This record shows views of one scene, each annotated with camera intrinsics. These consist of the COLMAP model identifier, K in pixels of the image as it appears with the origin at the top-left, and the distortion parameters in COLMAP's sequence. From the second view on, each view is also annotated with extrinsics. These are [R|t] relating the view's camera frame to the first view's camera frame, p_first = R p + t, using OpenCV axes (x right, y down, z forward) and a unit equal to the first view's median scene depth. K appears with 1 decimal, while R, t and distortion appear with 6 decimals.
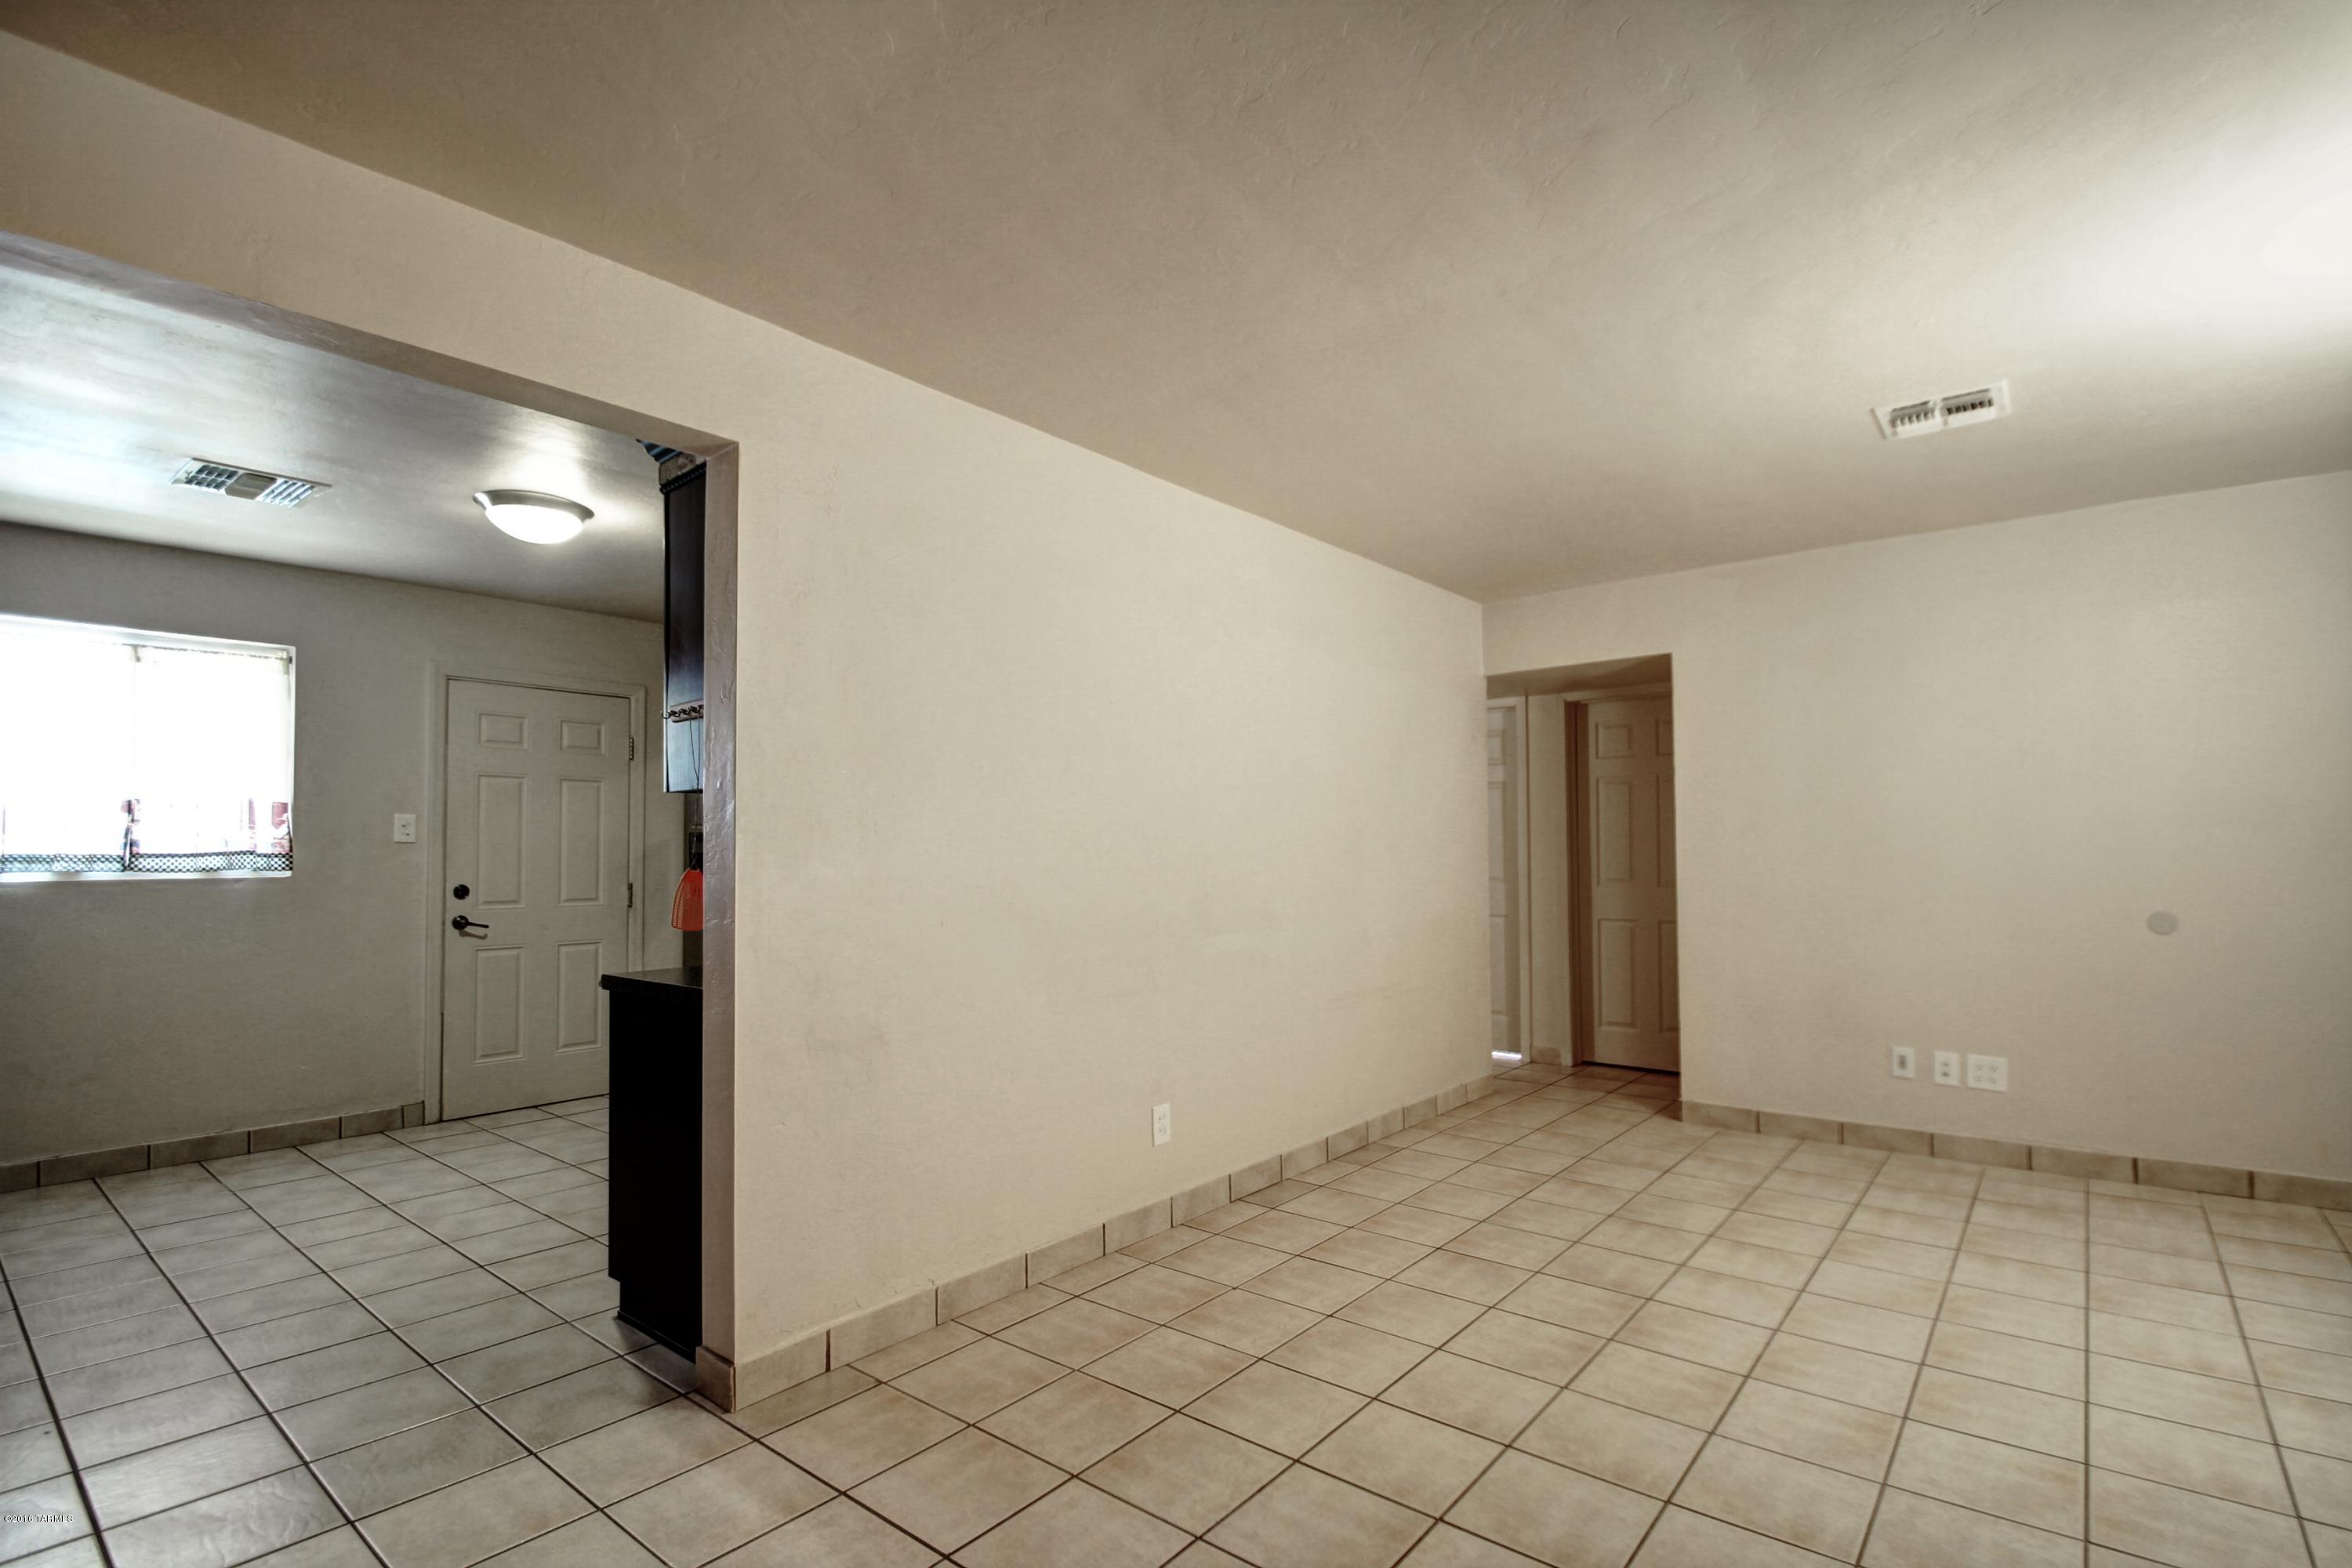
lens RADIAL K [[1097.7, 0, 1190.5], [0, 1097.7, 824.9], [0, 0, 1]] dist [0.006801, -0.015949]
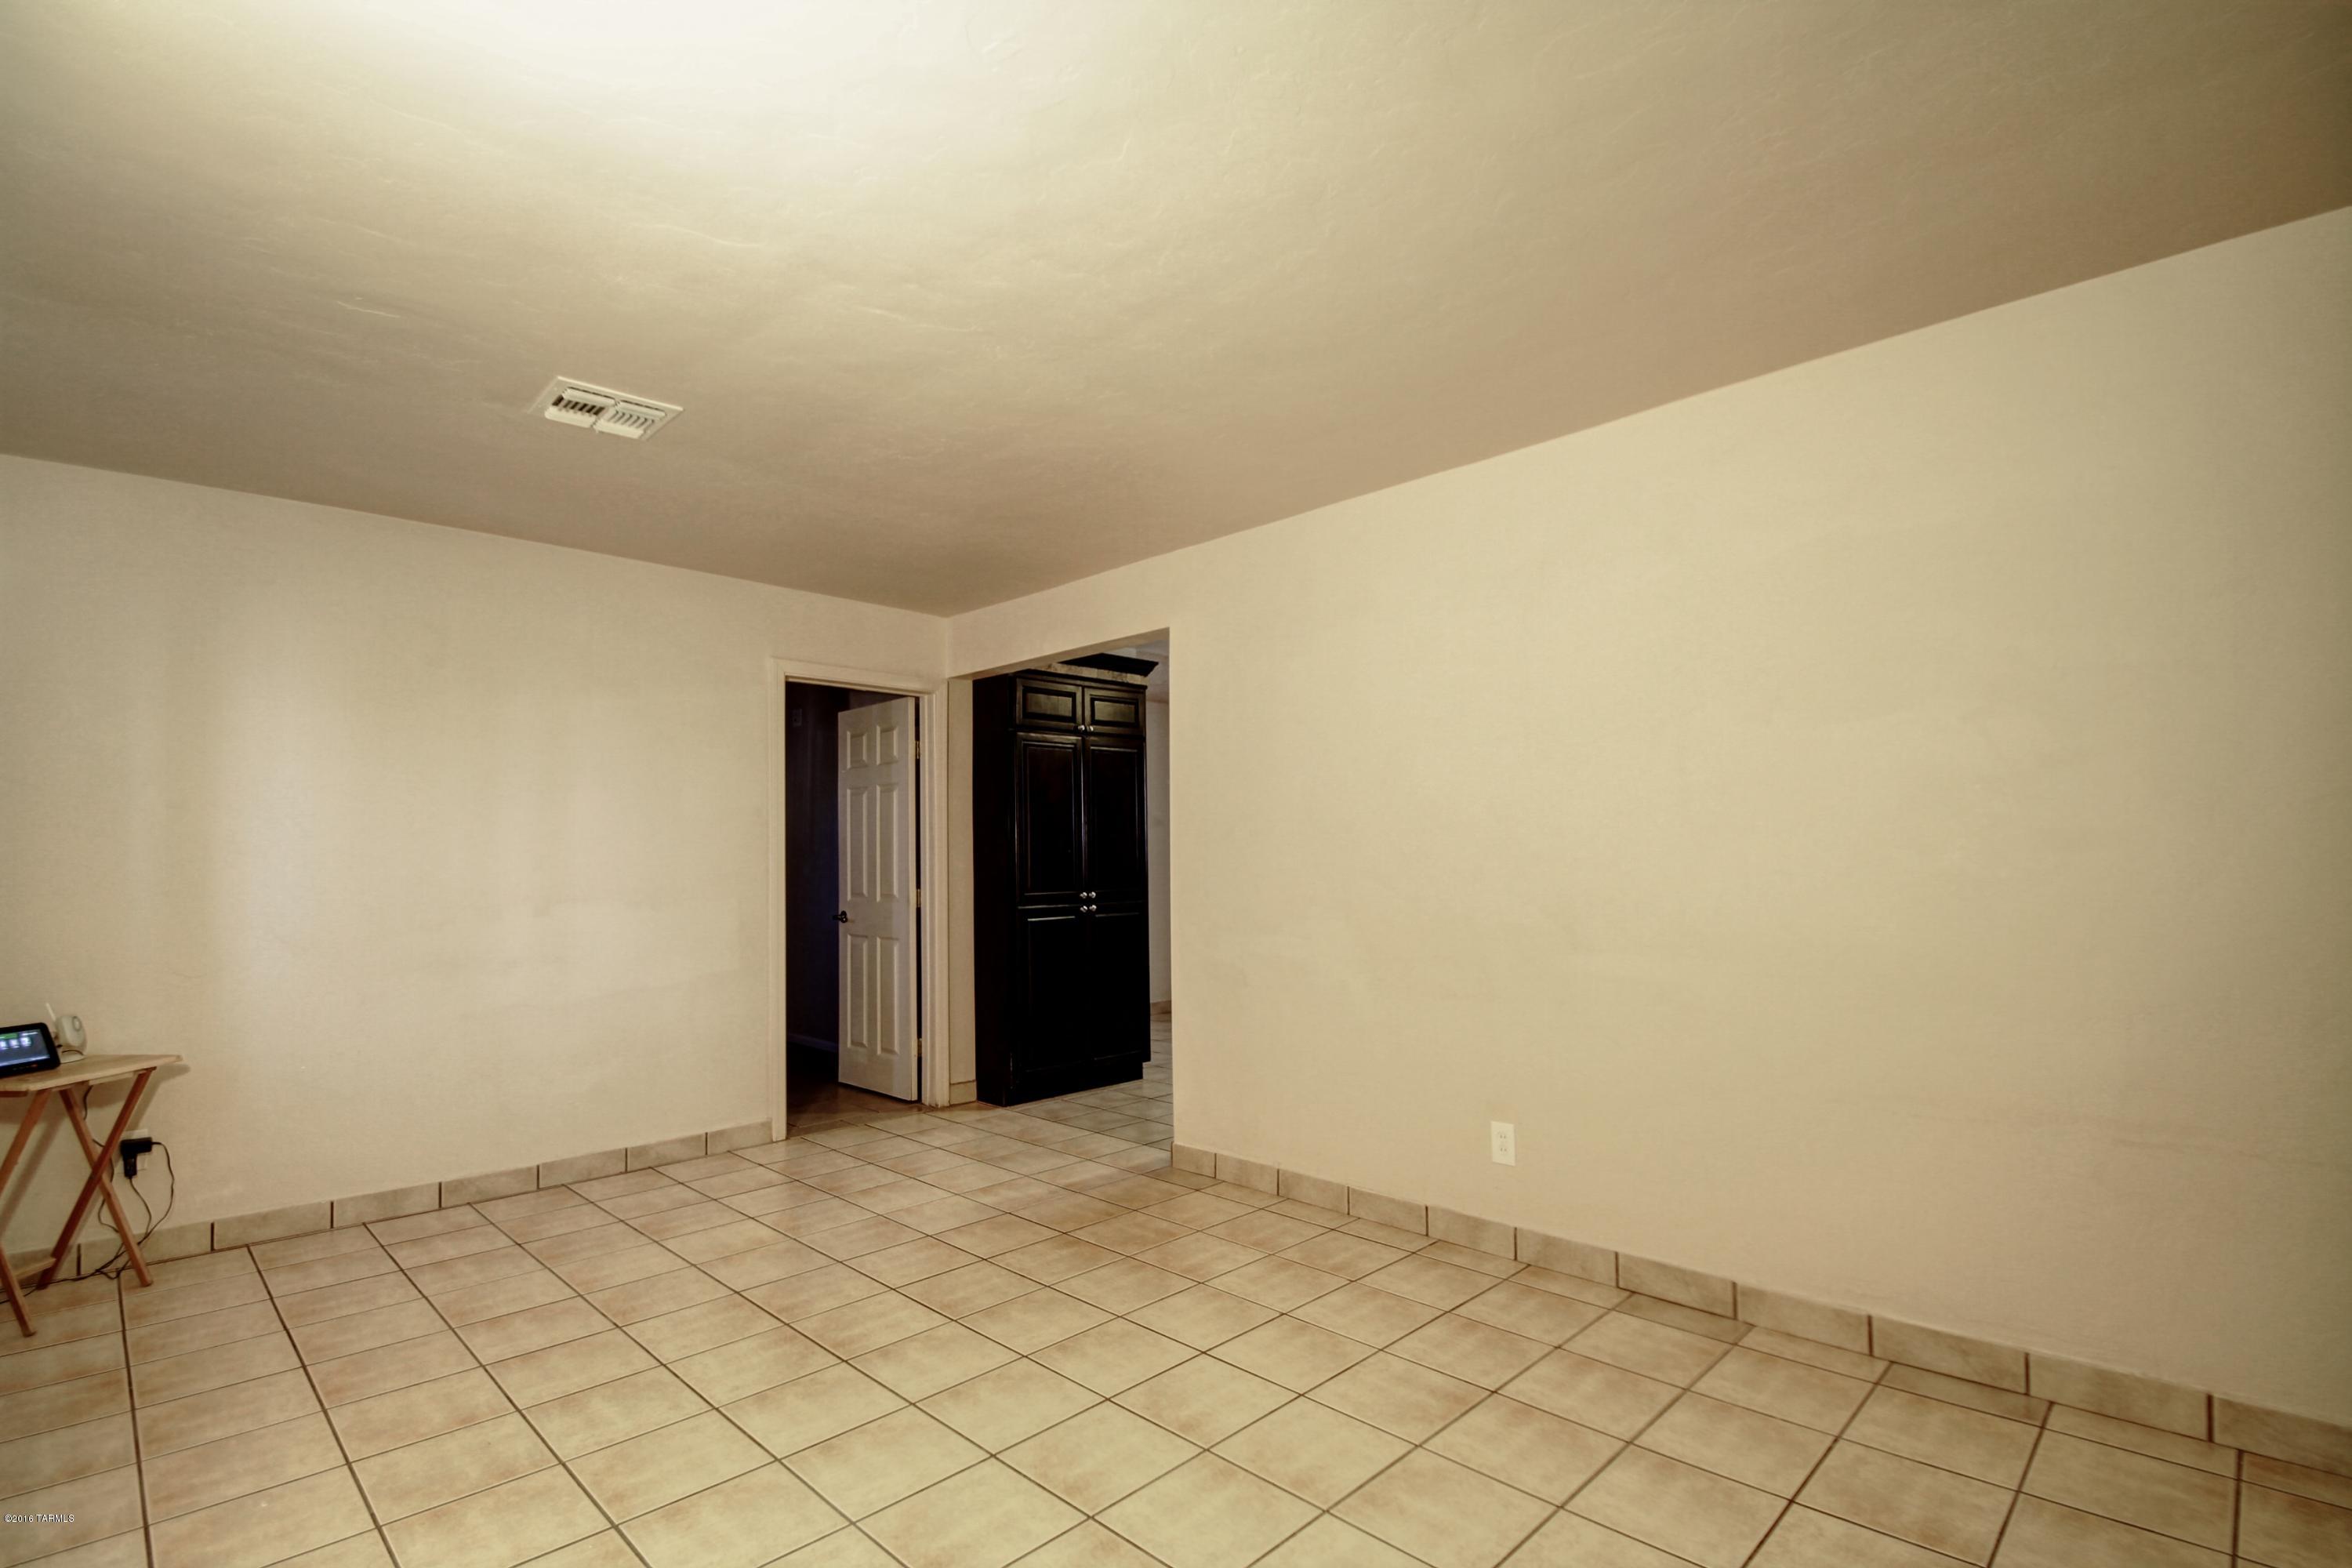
lens RADIAL K [[1097.7, 0, 1190.5], [0, 1097.7, 824.9], [0, 0, 1]] dist [0.006801, -0.015949]
pose [[-0.089260, -0.018901, -0.995829, 1.005045], [0.031408, 0.999269, -0.021781, 0.017424], [0.995513, -0.033221, -0.088601, 0.896428]]
